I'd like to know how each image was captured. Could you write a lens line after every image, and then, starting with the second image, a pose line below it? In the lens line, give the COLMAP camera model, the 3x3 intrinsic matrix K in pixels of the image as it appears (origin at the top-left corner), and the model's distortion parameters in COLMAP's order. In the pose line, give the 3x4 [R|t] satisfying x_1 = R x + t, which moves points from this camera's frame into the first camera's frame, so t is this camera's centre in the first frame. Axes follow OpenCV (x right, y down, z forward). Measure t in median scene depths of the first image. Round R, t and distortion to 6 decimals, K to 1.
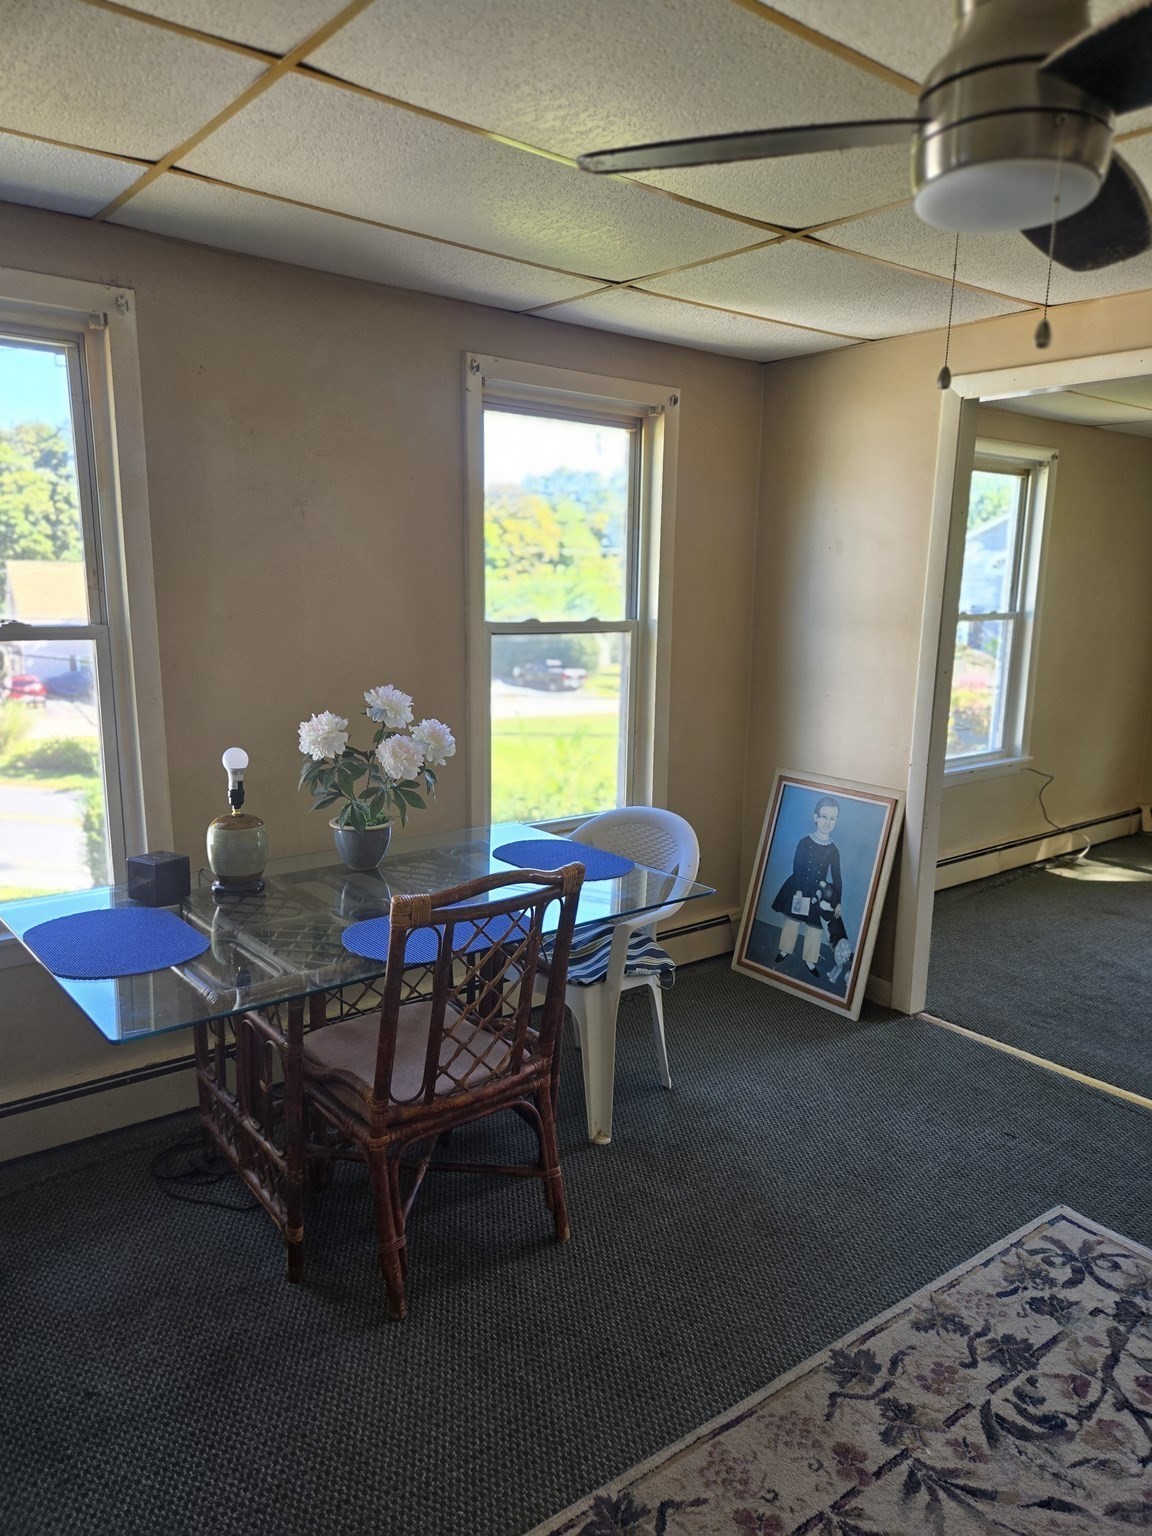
lens RADIAL K [[1029.8, 0, 573.3], [0, 1029.8, 771.0], [0, 0, 1]] dist [0.078375, -0.067622]
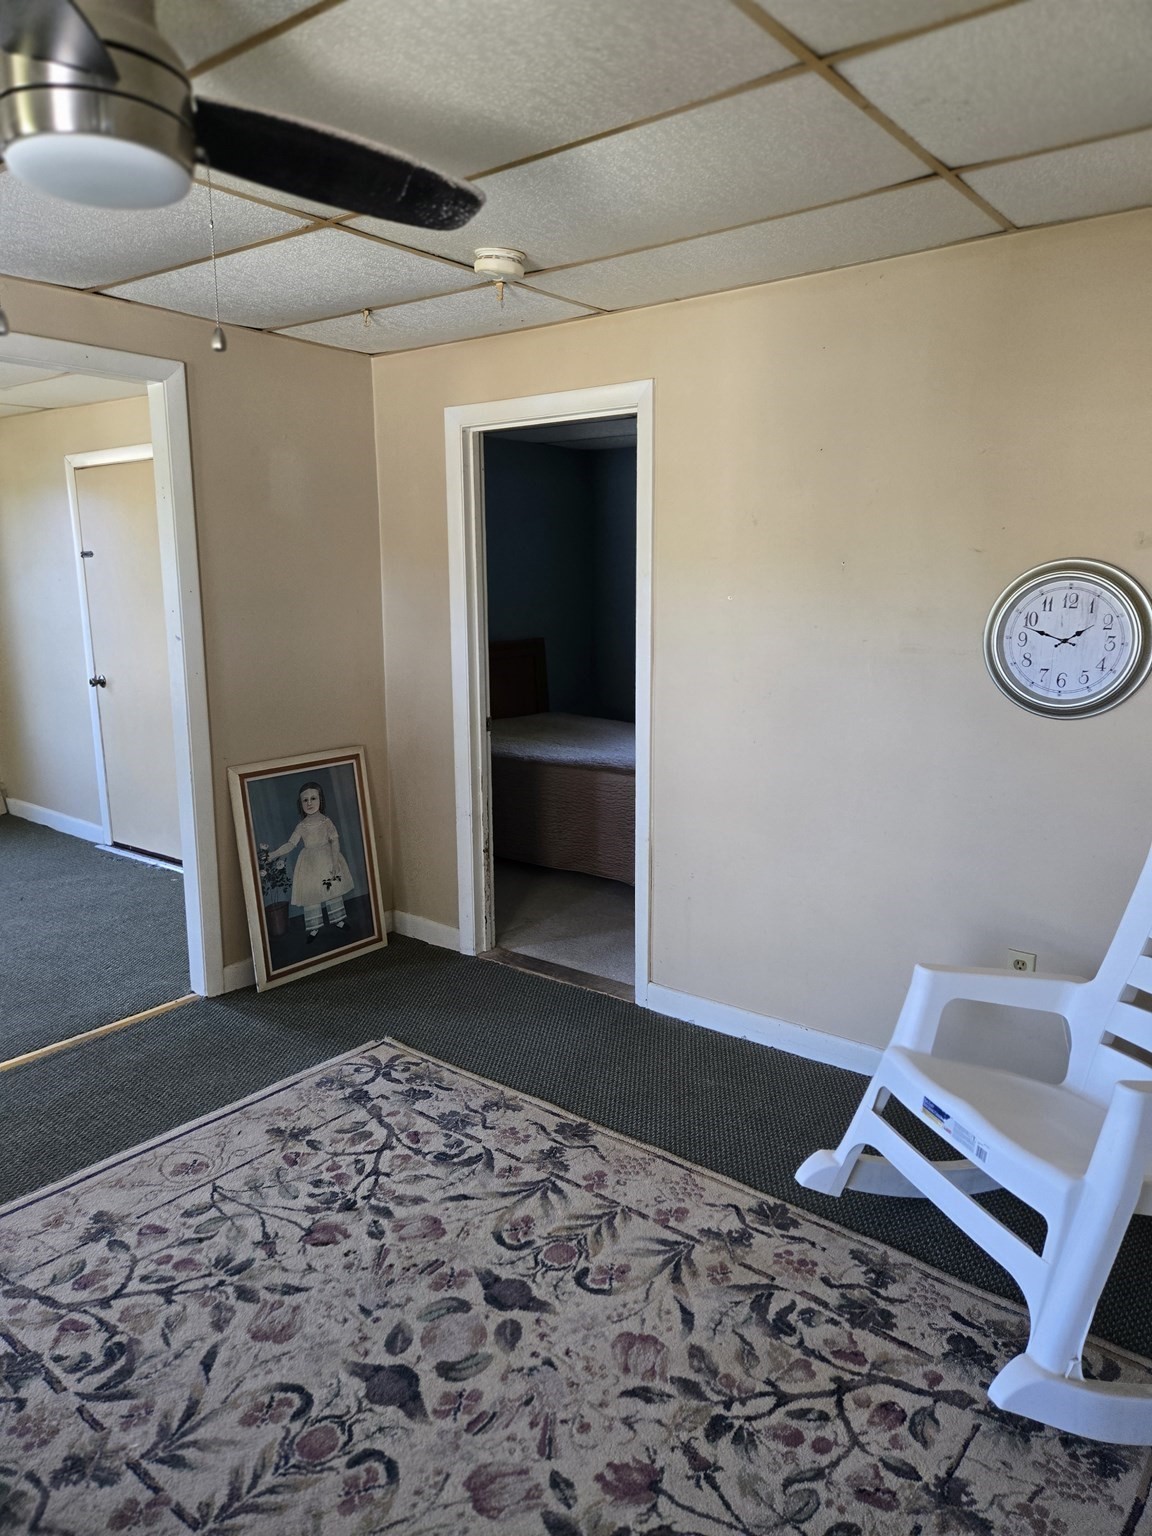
lens RADIAL K [[1029.8, 0, 579.0], [0, 1029.8, 771.3], [0, 0, 1]] dist [0.078375, -0.067622]
pose [[-0.242763, -0.196697, 0.949935, -0.526231], [0.171327, 0.955142, 0.241559, -0.107035], [-0.954837, 0.221391, -0.198174, 0.614972]]
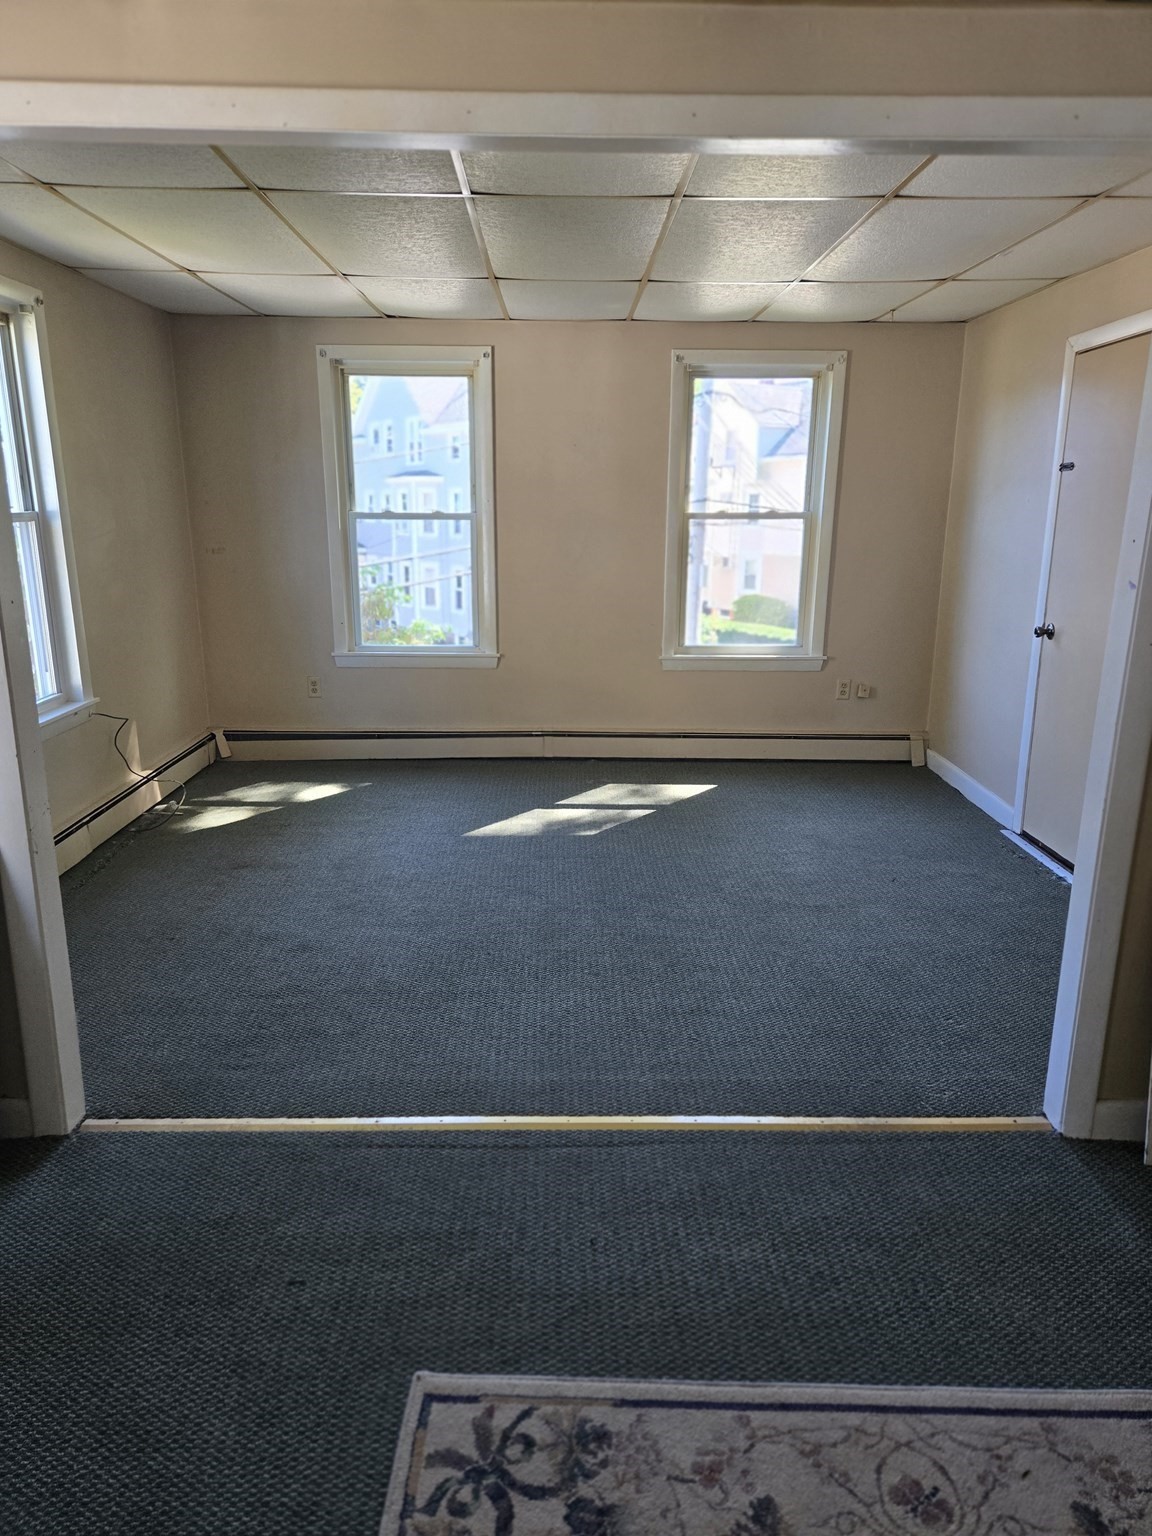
lens RADIAL K [[1029.8, 0, 571.7], [0, 1029.8, 774.9], [0, 0, 1]] dist [0.078375, -0.067622]
pose [[0.608964, -0.213547, 0.763911, 0.115316], [0.147075, 0.976777, 0.155810, -0.077810], [-0.779443, 0.017469, 0.626229, 0.638344]]
